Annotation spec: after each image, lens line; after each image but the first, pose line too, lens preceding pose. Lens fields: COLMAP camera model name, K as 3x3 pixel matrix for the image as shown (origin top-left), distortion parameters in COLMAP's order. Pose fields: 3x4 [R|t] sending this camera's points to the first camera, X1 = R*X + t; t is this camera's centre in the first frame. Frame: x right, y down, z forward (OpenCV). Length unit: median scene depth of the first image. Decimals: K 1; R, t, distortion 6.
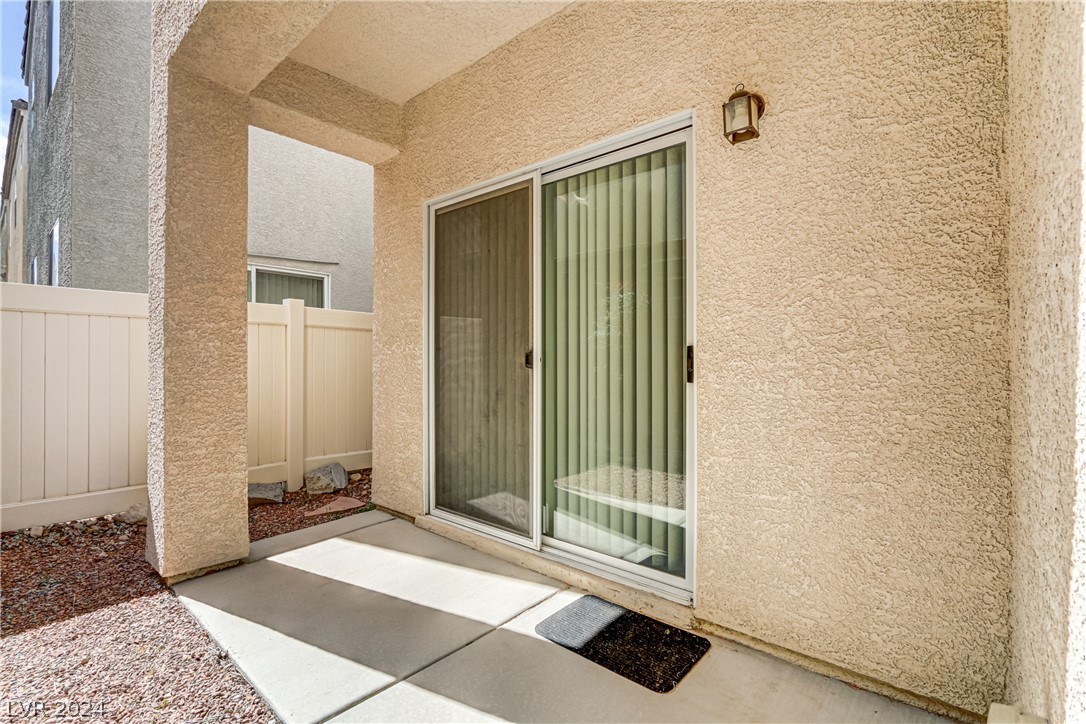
lens RADIAL K [[494.4, 0, 542.8], [0, 494.4, 362.3], [0, 0, 1]] dist [-0.013147, 0.000080]
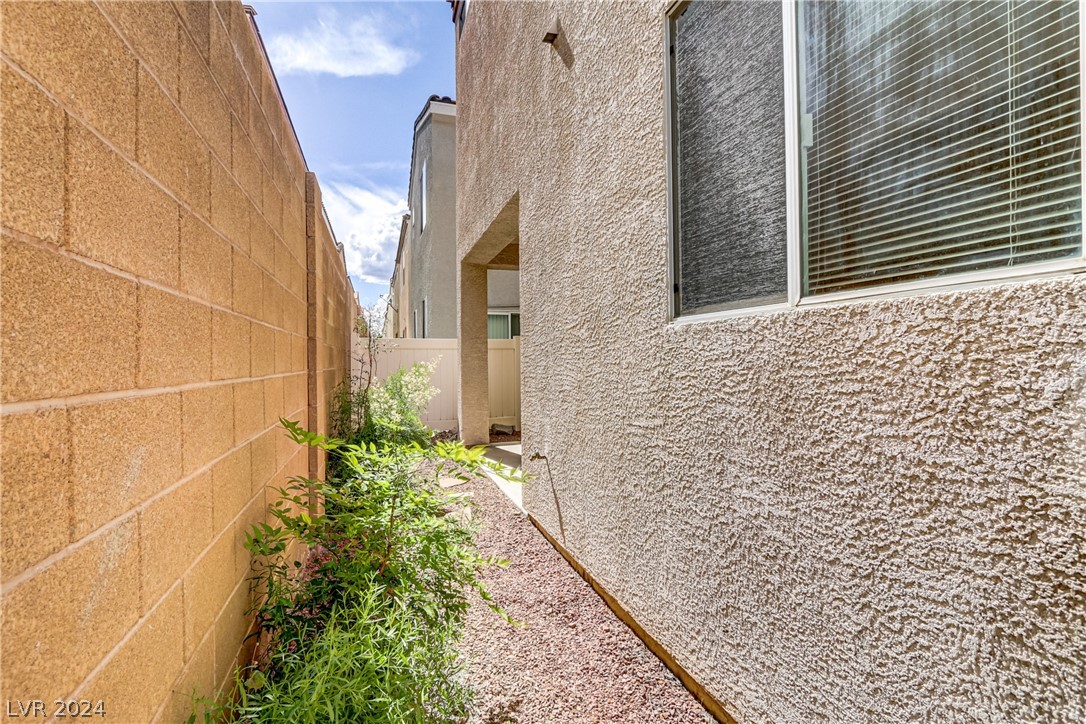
lens RADIAL K [[494.4, 0, 543.7], [0, 494.4, 360.7], [0, 0, 1]] dist [-0.013147, 0.000080]
pose [[0.860207, -0.004245, -0.509927, 0.917394], [0.005827, 0.999982, 0.001506, -0.039774], [0.509912, -0.004267, 0.860216, -1.016458]]
